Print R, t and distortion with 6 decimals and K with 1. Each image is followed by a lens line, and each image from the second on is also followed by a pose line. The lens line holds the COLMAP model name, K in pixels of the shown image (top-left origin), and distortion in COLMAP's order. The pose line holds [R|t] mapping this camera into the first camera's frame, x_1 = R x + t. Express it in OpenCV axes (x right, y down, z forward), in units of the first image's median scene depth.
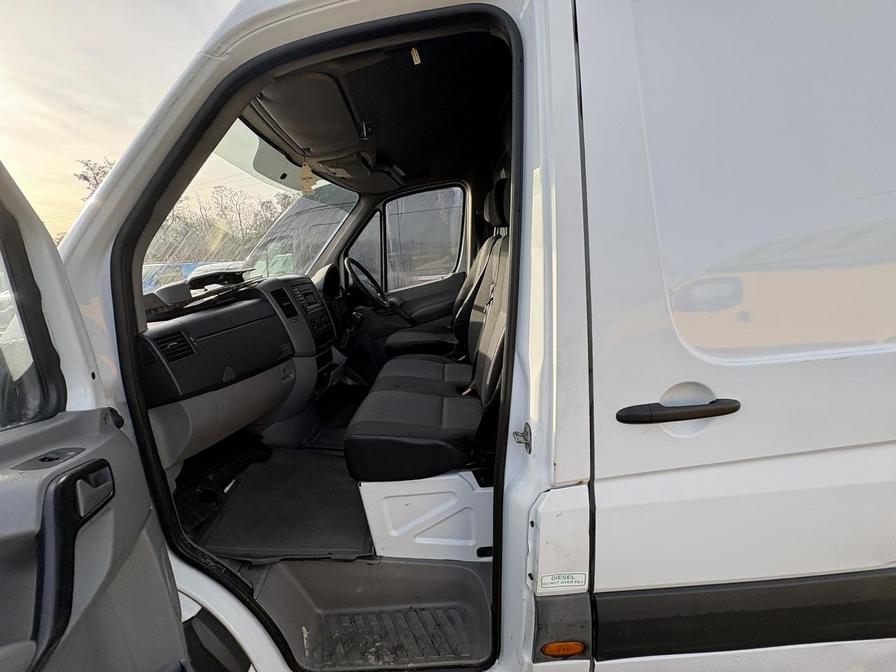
lens RADIAL K [[355.7, 0, 446.4], [0, 355.7, 333.7], [0, 0, 1]] dist [-0.001137, 0.000532]
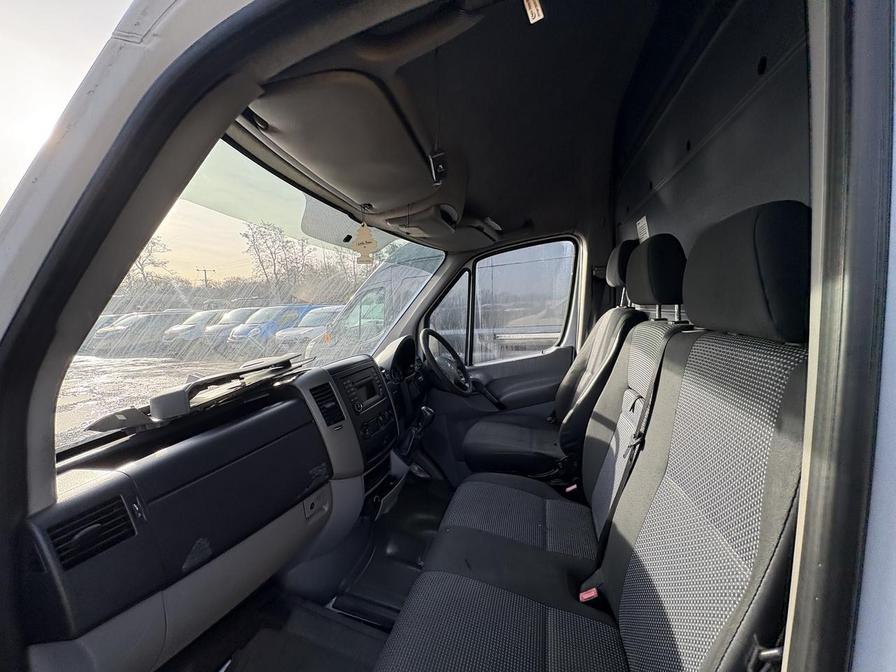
lens RADIAL K [[355.7, 0, 444.2], [0, 355.7, 332.7], [0, 0, 1]] dist [-0.001137, 0.000532]
pose [[0.965371, 0.040288, -0.257751, -0.027313], [-0.071453, 0.991055, -0.112711, -0.130006], [0.250905, 0.127225, 0.959615, 0.257362]]
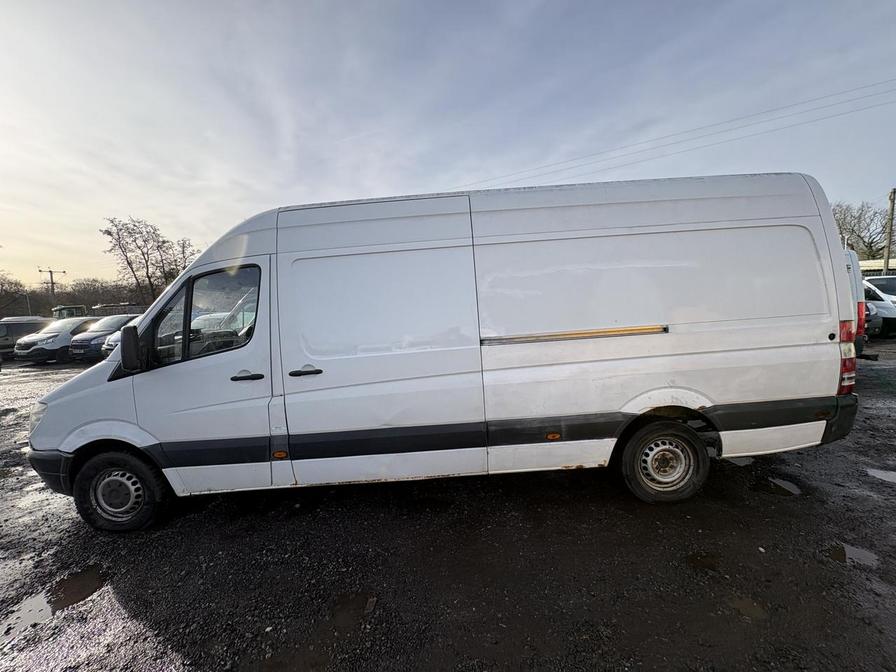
lens RADIAL K [[355.7, 0, 445.0], [0, 355.7, 332.9], [0, 0, 1]] dist [-0.001137, 0.000532]
pose [[0.999874, 0.014771, -0.005851, 0.796911], [-0.015441, 0.990165, -0.139050, 0.115447], [0.003740, 0.139123, 0.990268, -0.985964]]
